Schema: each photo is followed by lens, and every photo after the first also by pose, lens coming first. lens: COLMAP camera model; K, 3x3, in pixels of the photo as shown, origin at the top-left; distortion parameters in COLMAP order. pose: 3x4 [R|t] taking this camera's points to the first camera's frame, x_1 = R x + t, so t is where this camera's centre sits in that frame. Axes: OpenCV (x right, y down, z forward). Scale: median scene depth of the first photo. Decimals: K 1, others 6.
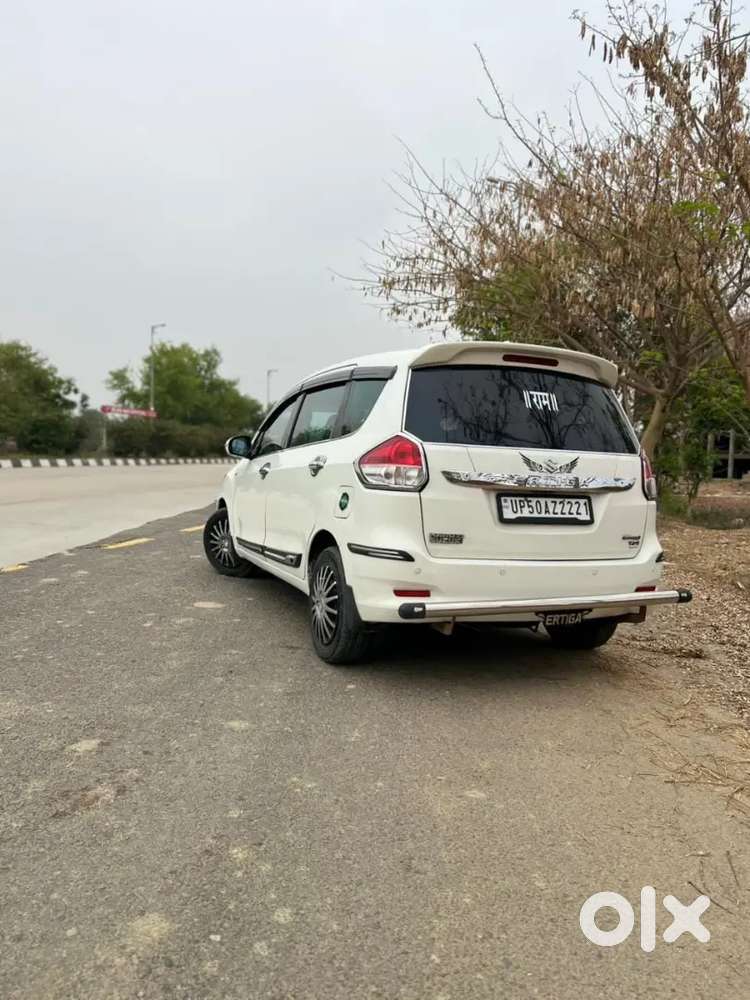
lens RADIAL K [[751.4, 0, 375.0], [0, 751.4, 500.0], [0, 0, 1]] dist [0.075748, -0.095928]
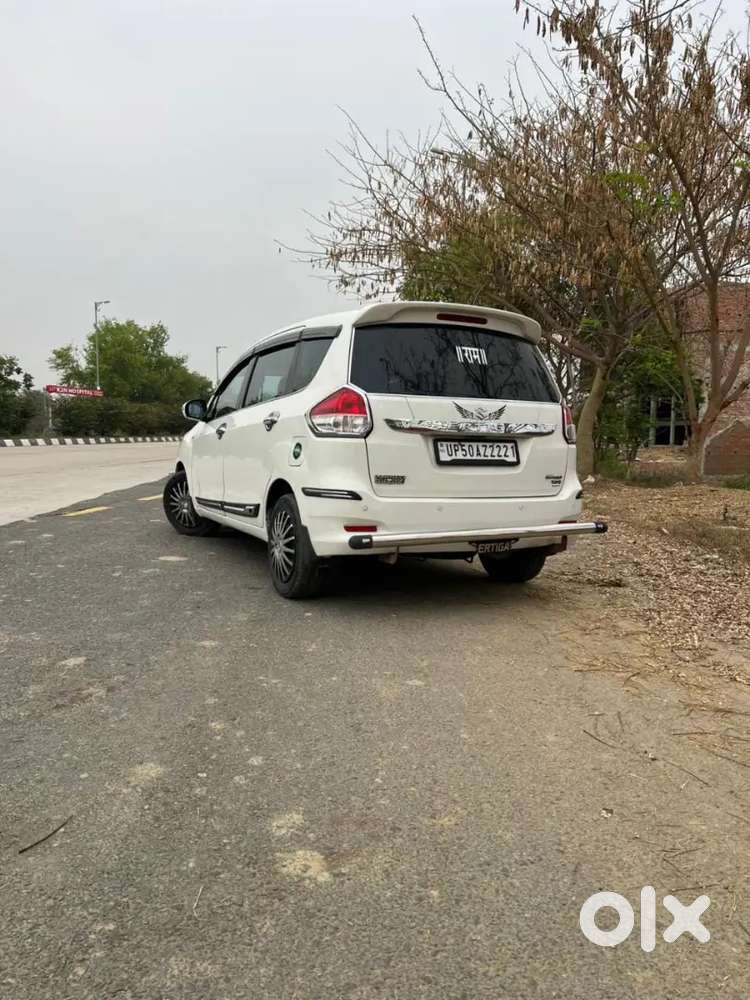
lens RADIAL K [[749.2, 0, 373.8], [0, 749.2, 503.2], [0, 0, 1]] dist [0.074532, -0.098120]
pose [[0.997926, -0.028022, 0.057957, 0.004706], [0.025885, 0.998969, 0.037287, 0.039073], [-0.058942, -0.035709, 0.997623, -0.099908]]
